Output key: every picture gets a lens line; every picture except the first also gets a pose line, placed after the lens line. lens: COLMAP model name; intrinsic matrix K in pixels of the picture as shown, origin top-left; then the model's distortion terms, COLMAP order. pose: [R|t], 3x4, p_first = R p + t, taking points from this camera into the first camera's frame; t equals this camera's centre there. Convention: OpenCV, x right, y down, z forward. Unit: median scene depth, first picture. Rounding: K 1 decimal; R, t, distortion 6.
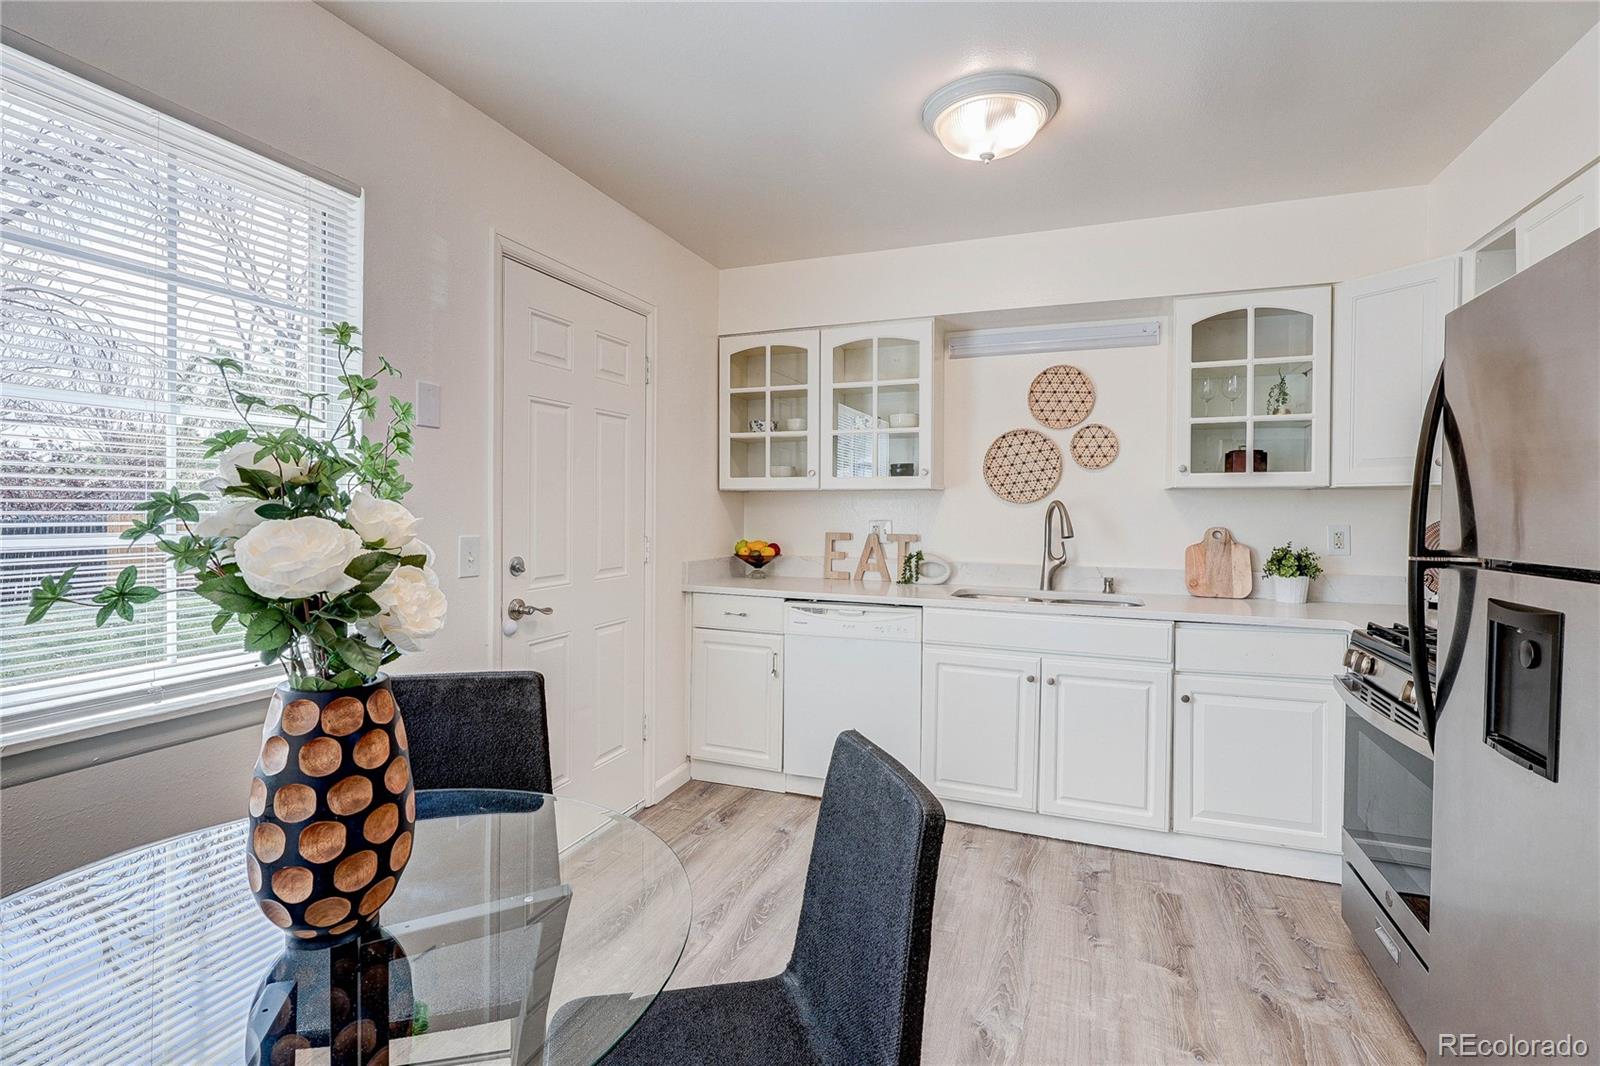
lens RADIAL K [[751.5, 0, 792.0], [0, 751.5, 517.0], [0, 0, 1]] dist [0.000796, 0.000204]
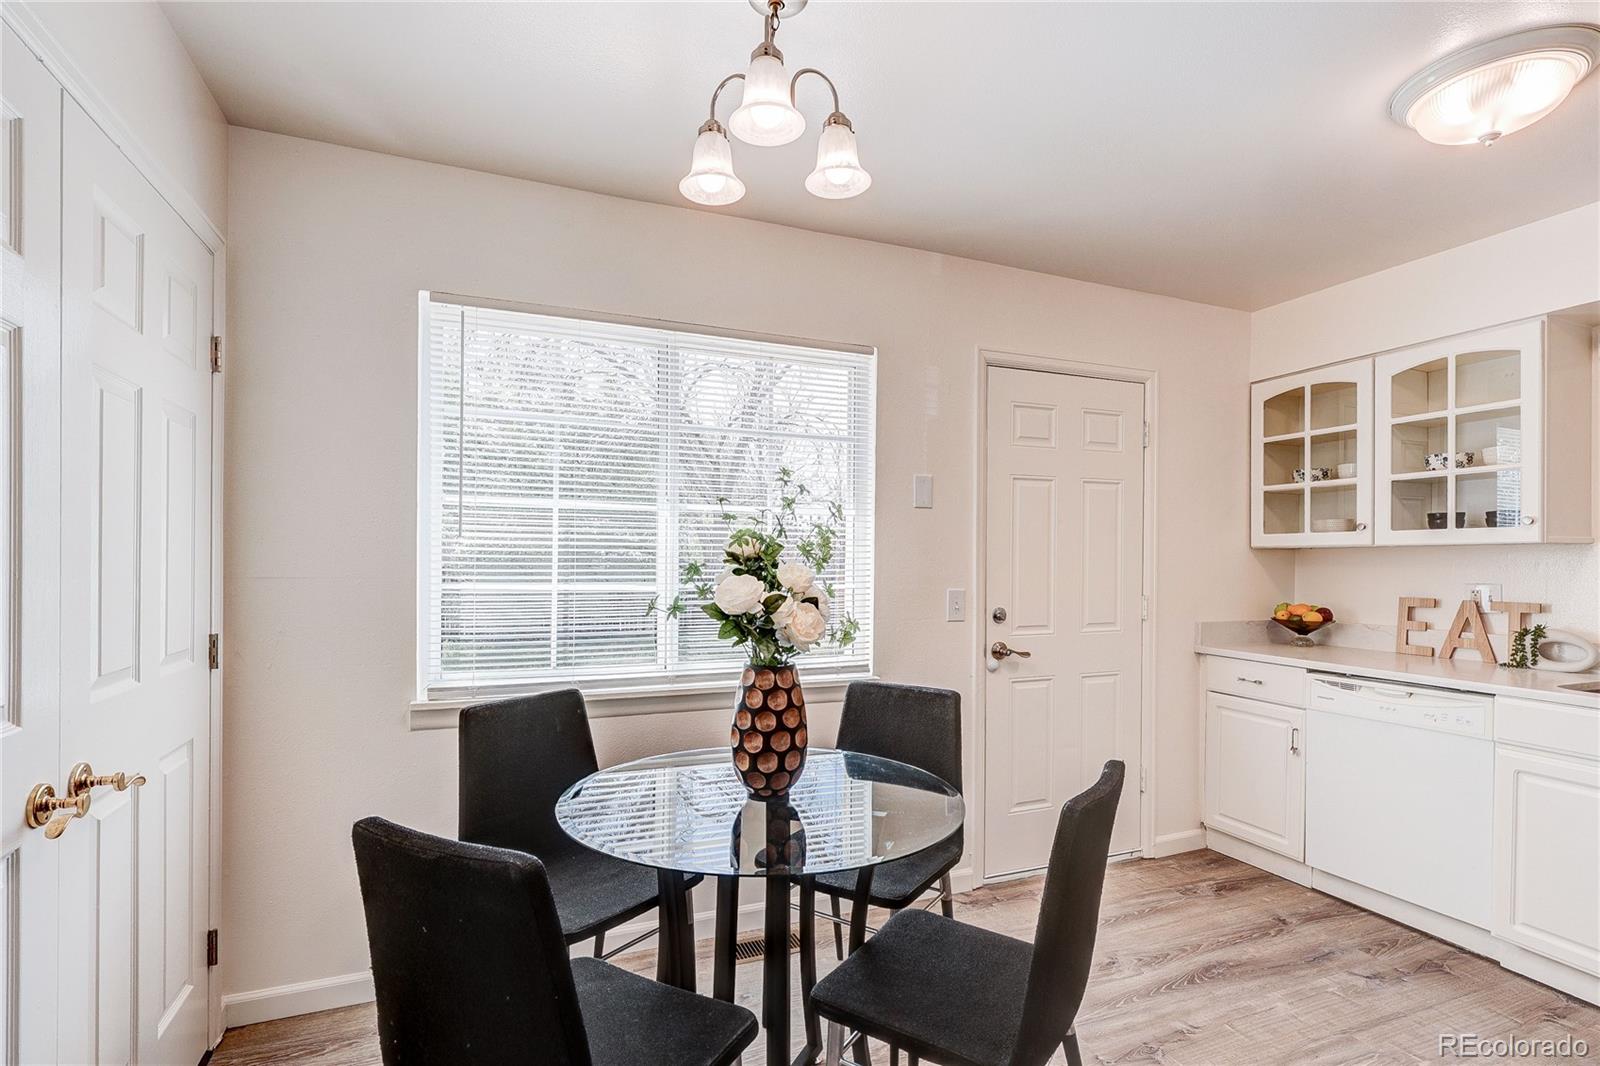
lens RADIAL K [[730.2, 0, 764.7], [0, 730.2, 564.9], [0, 0, 1]] dist [-0.003442, -0.000567]
pose [[0.673721, -0.000295, -0.738986, 0.197130], [-0.008659, 0.999928, -0.008292, -0.002728], [0.738935, 0.011985, 0.673670, -0.063230]]
